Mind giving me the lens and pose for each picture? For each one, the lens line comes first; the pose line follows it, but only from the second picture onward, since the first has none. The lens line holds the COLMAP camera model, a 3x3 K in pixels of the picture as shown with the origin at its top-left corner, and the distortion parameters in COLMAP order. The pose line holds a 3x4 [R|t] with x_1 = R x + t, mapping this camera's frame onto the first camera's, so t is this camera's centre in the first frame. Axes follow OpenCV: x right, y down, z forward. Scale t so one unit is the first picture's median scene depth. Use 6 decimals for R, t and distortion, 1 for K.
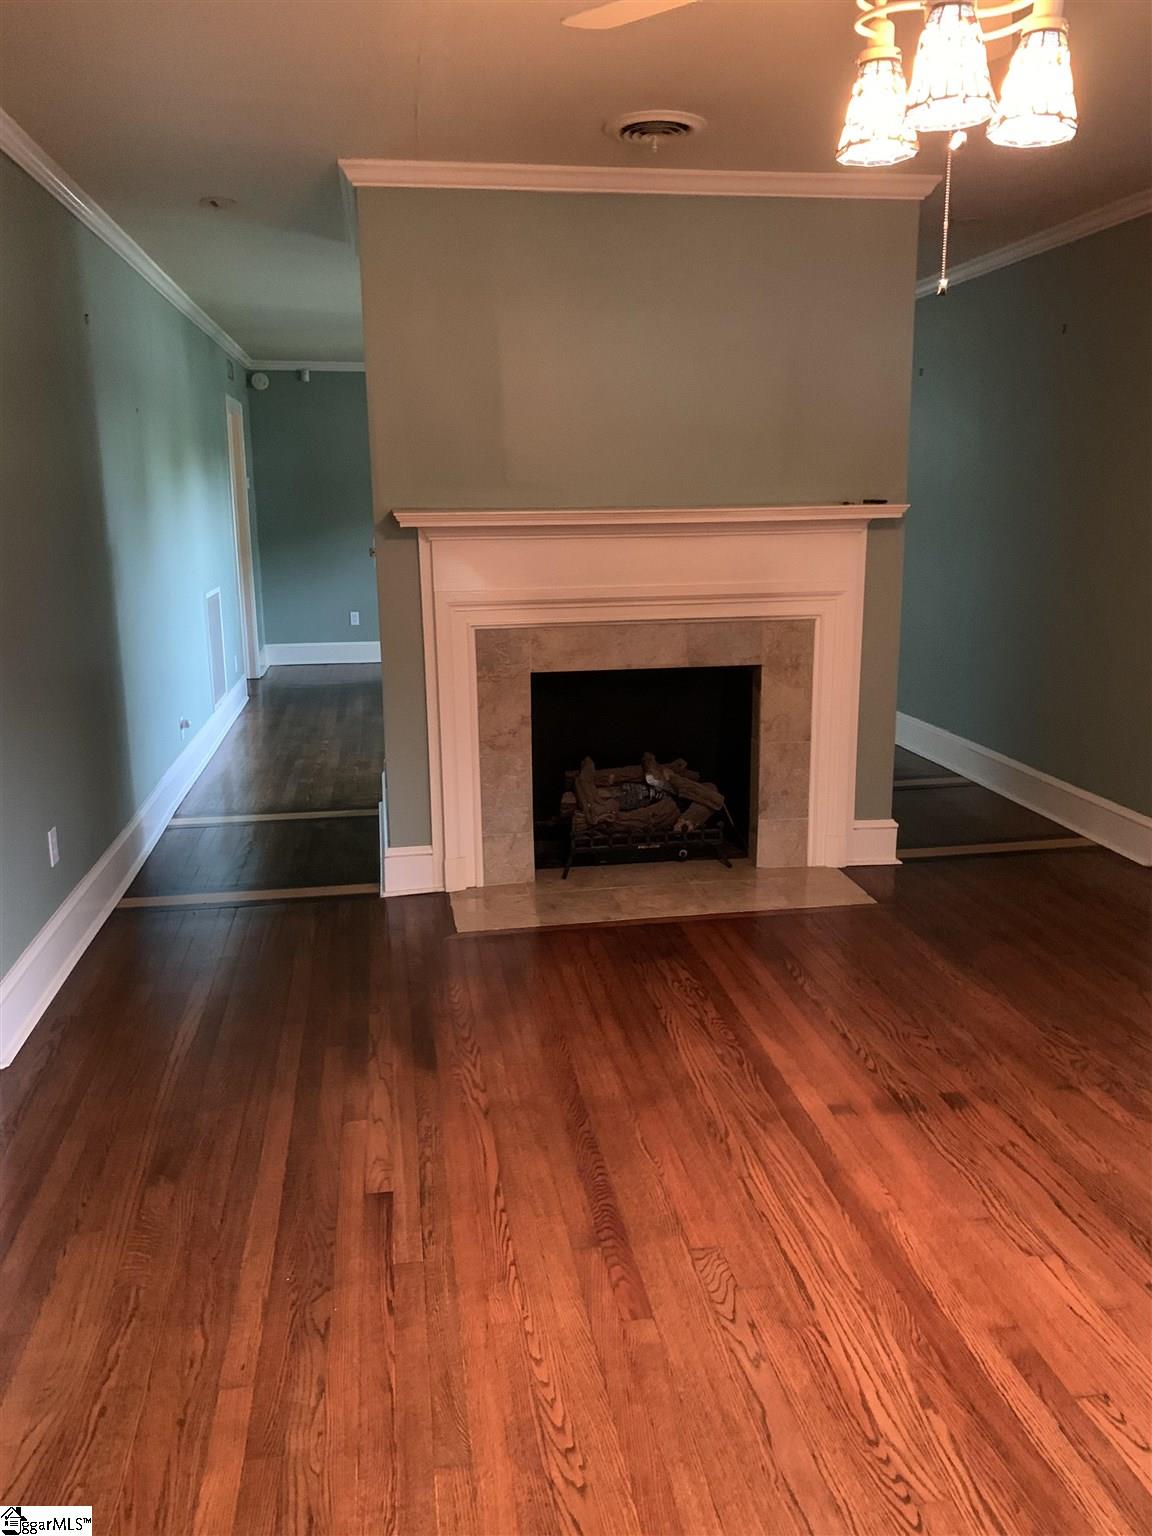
lens RADIAL K [[1155.2, 0, 575.5], [0, 1155.2, 743.4], [0, 0, 1]] dist [0.005686, -0.006006]
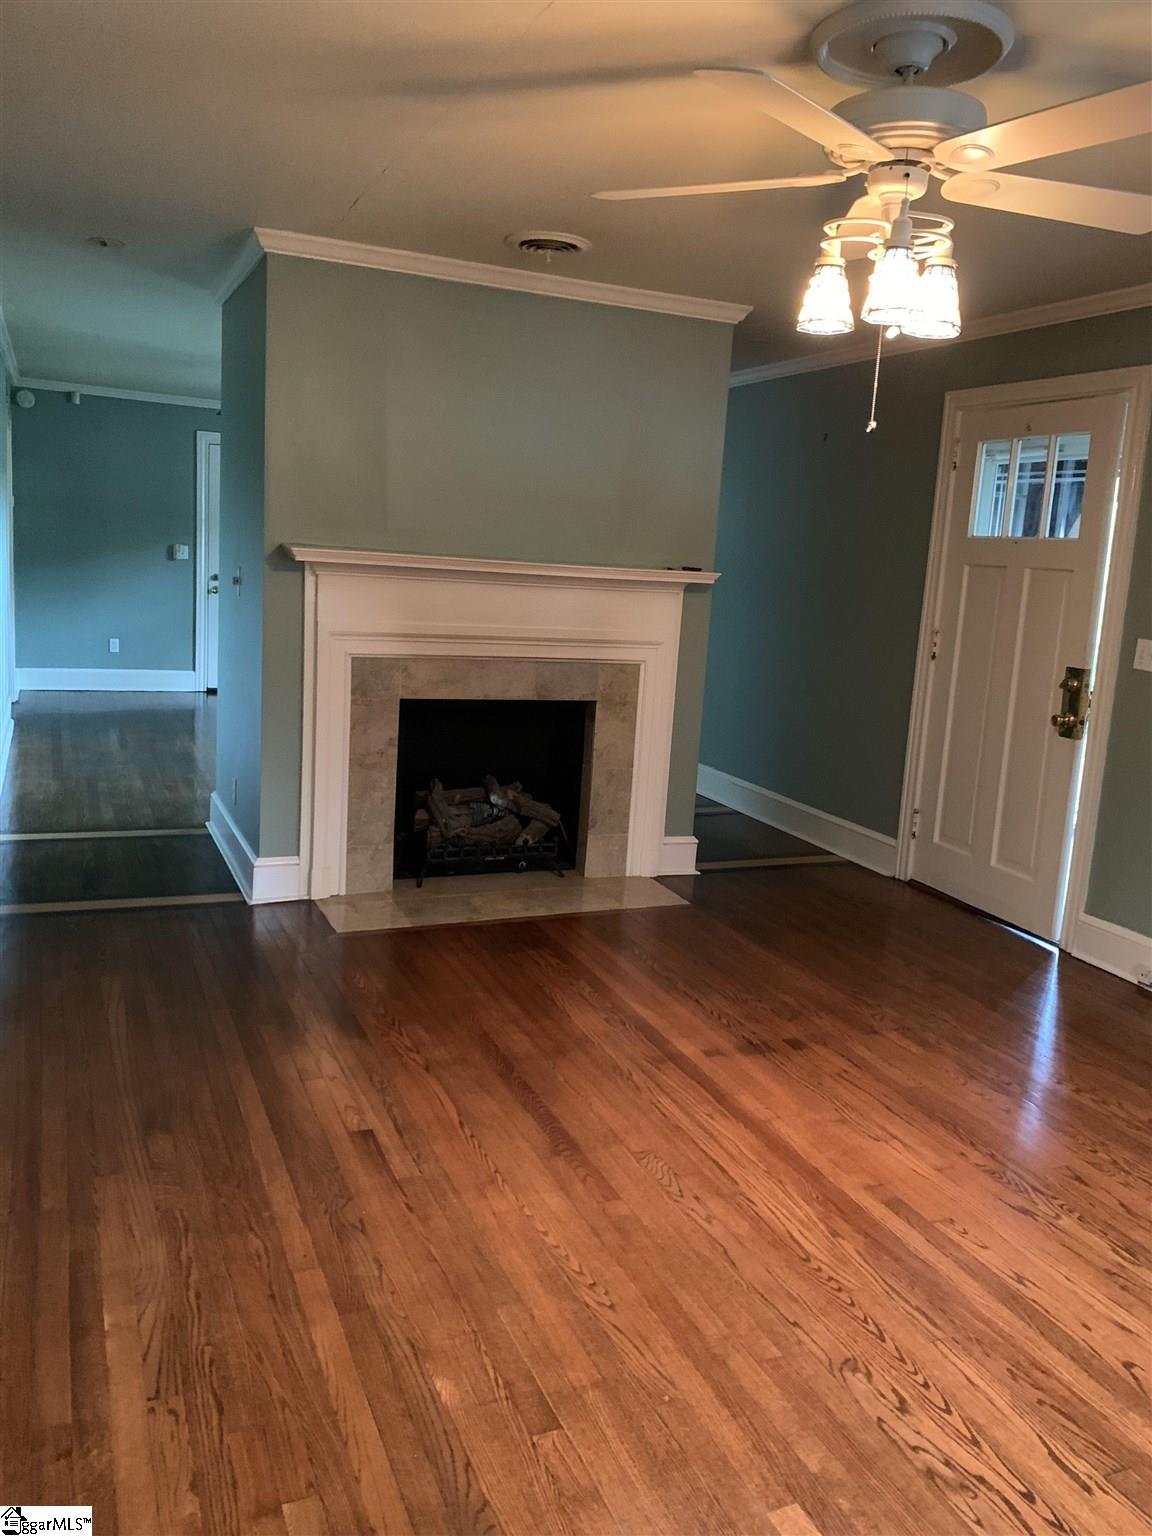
lens RADIAL K [[1155.2, 0, 575.5], [0, 1155.2, 743.4], [0, 0, 1]] dist [0.005686, -0.006006]
pose [[0.965583, 0.030690, 0.258277, -0.251005], [-0.019331, 0.998736, -0.046407, 0.046163], [-0.259374, 0.039818, 0.964956, -0.175522]]
